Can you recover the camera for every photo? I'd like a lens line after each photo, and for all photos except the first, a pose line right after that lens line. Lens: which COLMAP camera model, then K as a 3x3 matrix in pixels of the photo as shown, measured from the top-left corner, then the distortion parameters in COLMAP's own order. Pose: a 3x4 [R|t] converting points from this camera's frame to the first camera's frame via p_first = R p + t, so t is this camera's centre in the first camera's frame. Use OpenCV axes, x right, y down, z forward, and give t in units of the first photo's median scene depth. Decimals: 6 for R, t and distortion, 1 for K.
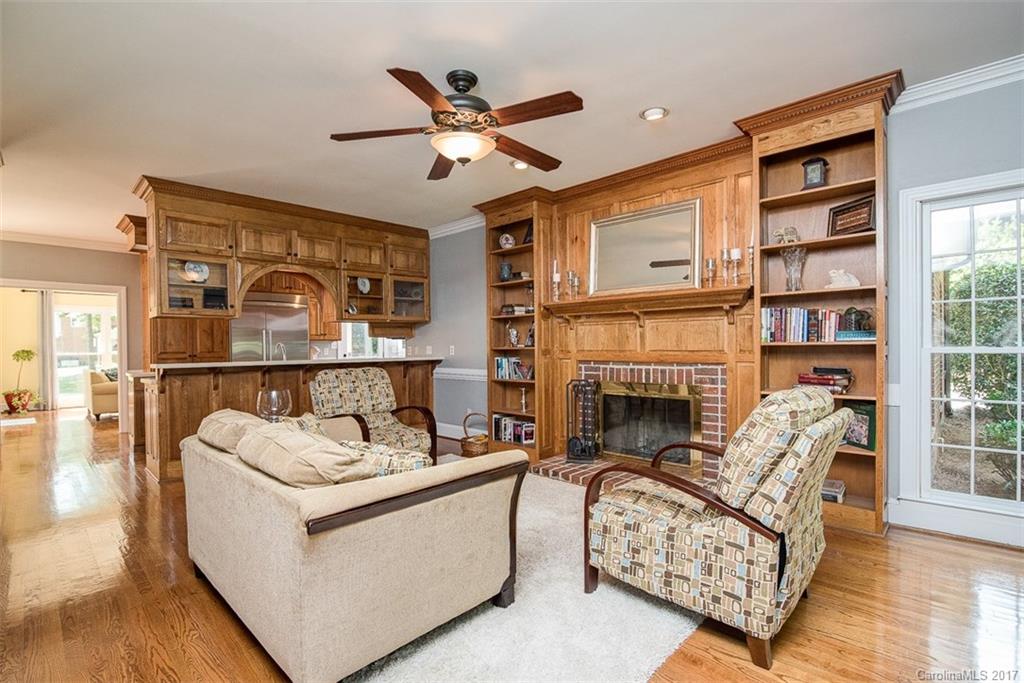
lens RADIAL K [[472.0, 0, 512.0], [0, 472.0, 341.5], [0, 0, 1]] dist [-0.038791, -0.000395]
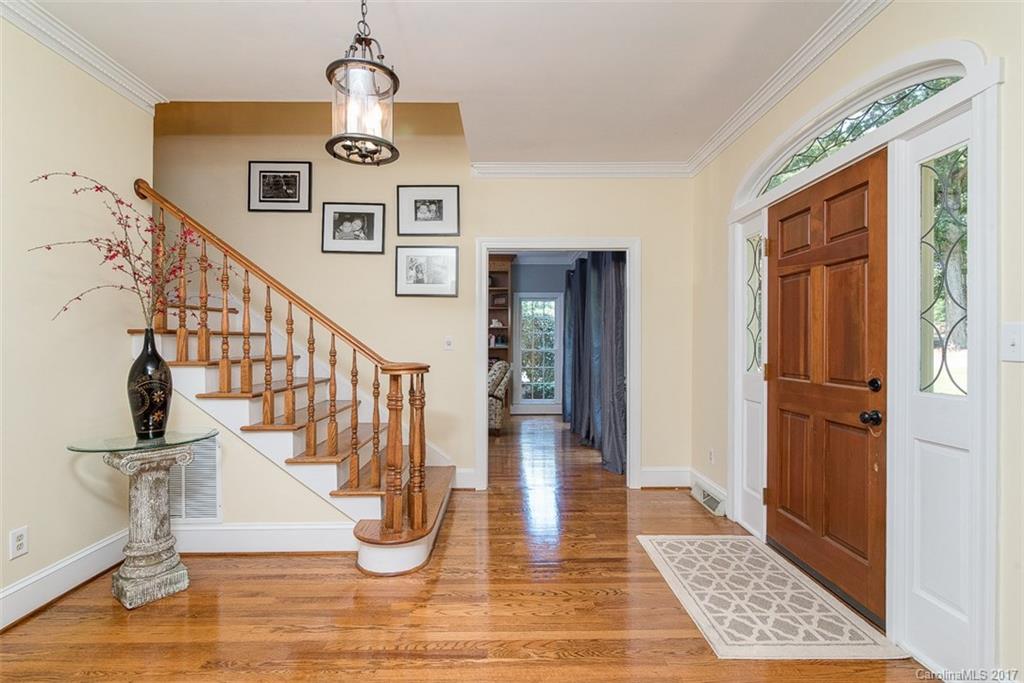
lens RADIAL K [[472.0, 0, 512.0], [0, 472.0, 341.5], [0, 0, 1]] dist [-0.038791, -0.000395]
pose [[0.705992, 0.011545, 0.708126, -1.162637], [-0.008898, 0.999933, -0.007432, -0.012640], [-0.708164, -0.001054, 0.706047, -0.982761]]
